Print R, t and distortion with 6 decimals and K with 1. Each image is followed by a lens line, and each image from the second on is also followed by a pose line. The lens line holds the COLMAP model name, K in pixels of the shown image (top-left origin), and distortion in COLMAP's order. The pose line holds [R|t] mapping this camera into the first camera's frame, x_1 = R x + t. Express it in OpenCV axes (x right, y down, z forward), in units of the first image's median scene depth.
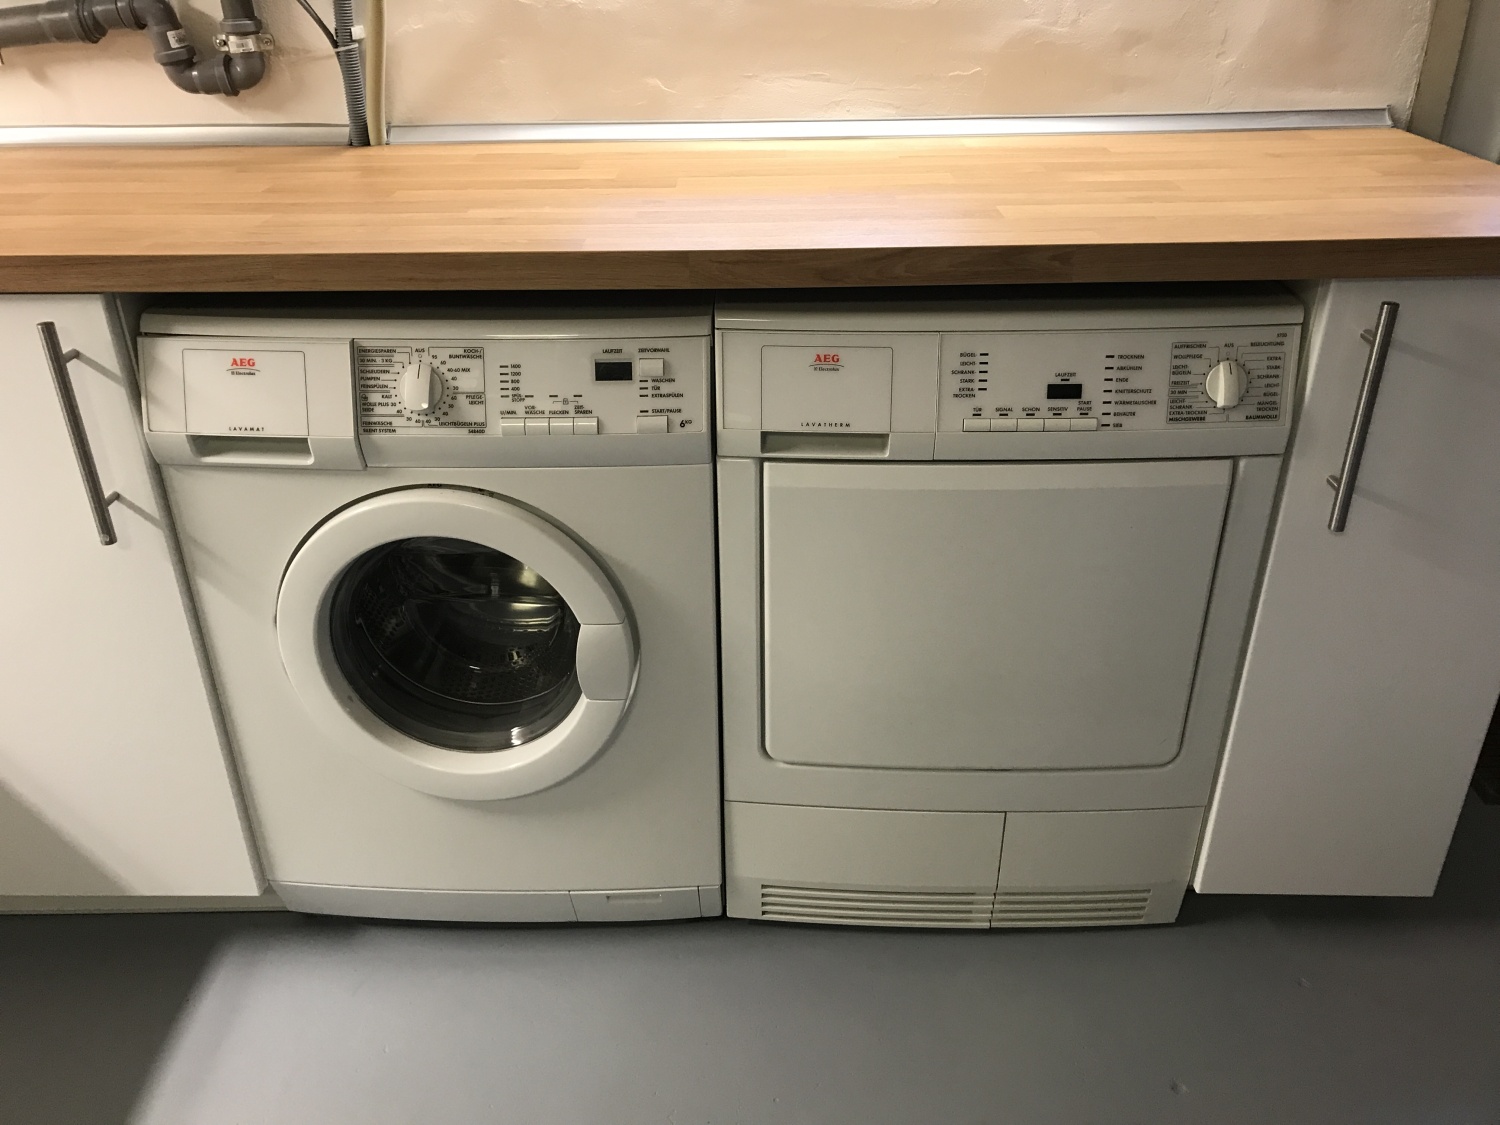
lens RADIAL K [[1198.9, 0, 719.2], [0, 1198.9, 557.0], [0, 0, 1]] dist [0.035265, -0.042874]
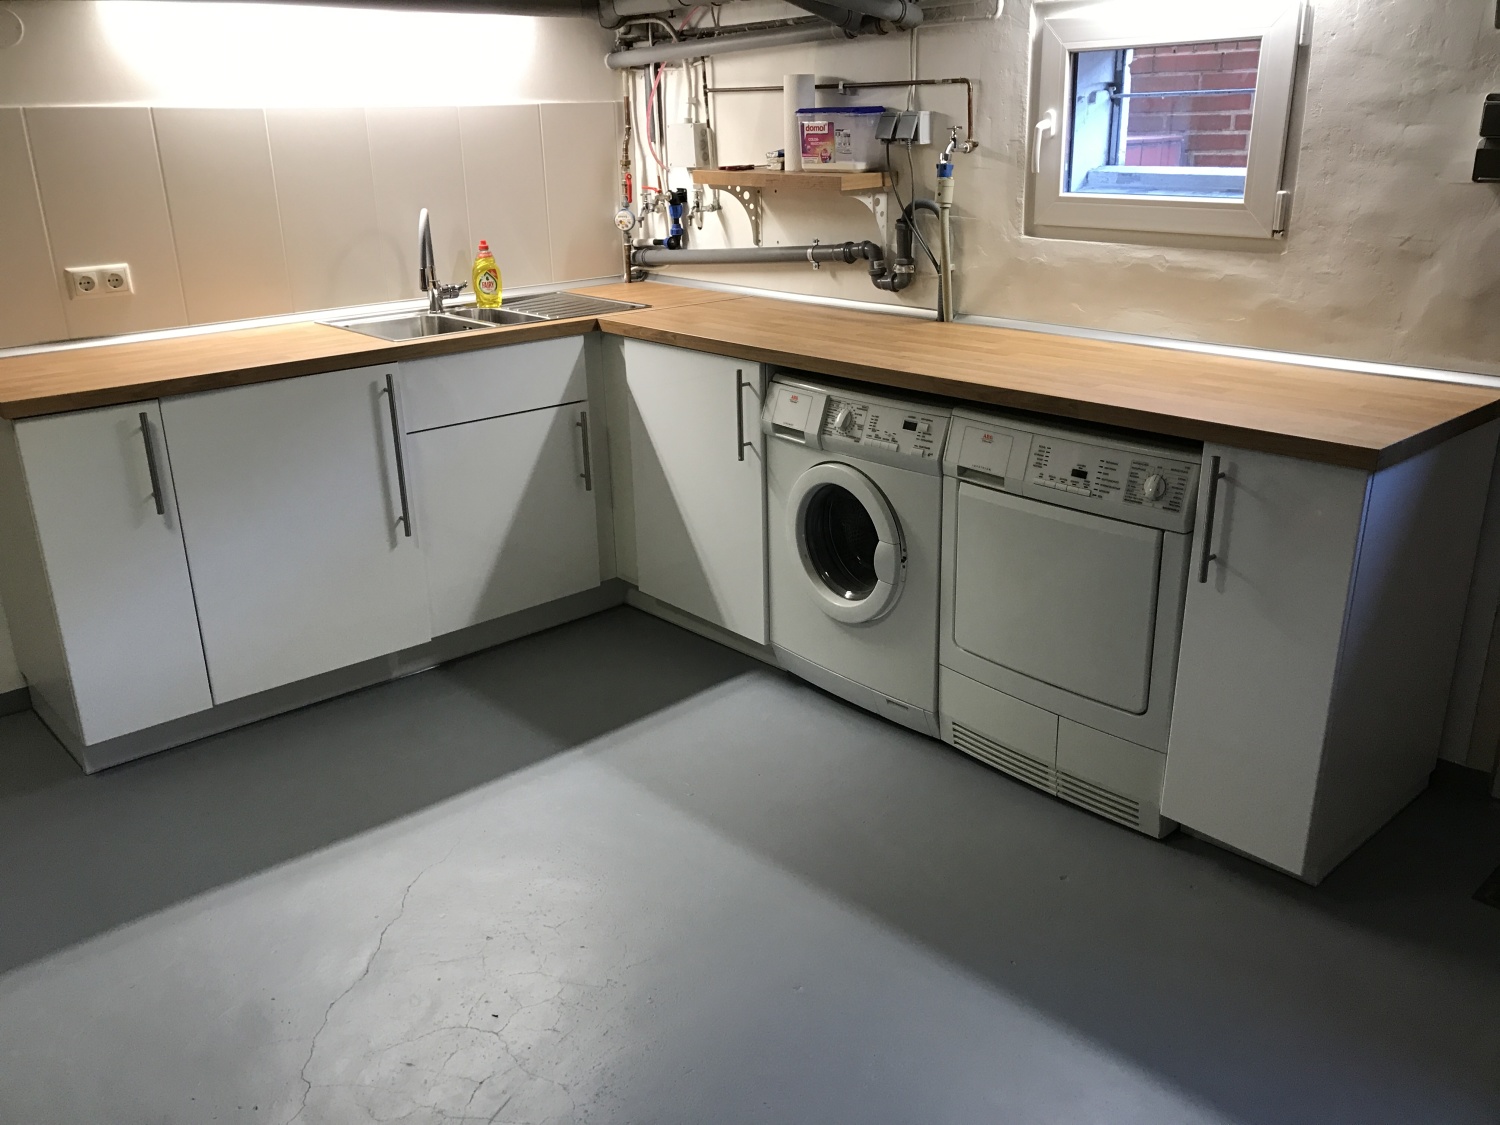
lens RADIAL K [[1202.7, 0, 750.0], [0, 1202.7, 562.5], [0, 0, 1]] dist [-0.038387, -0.000034]
pose [[0.677512, 0.246814, -0.692864, 1.302213], [-0.331018, 0.943543, 0.012428, 0.152465], [0.656814, 0.220930, 0.720962, -0.733840]]
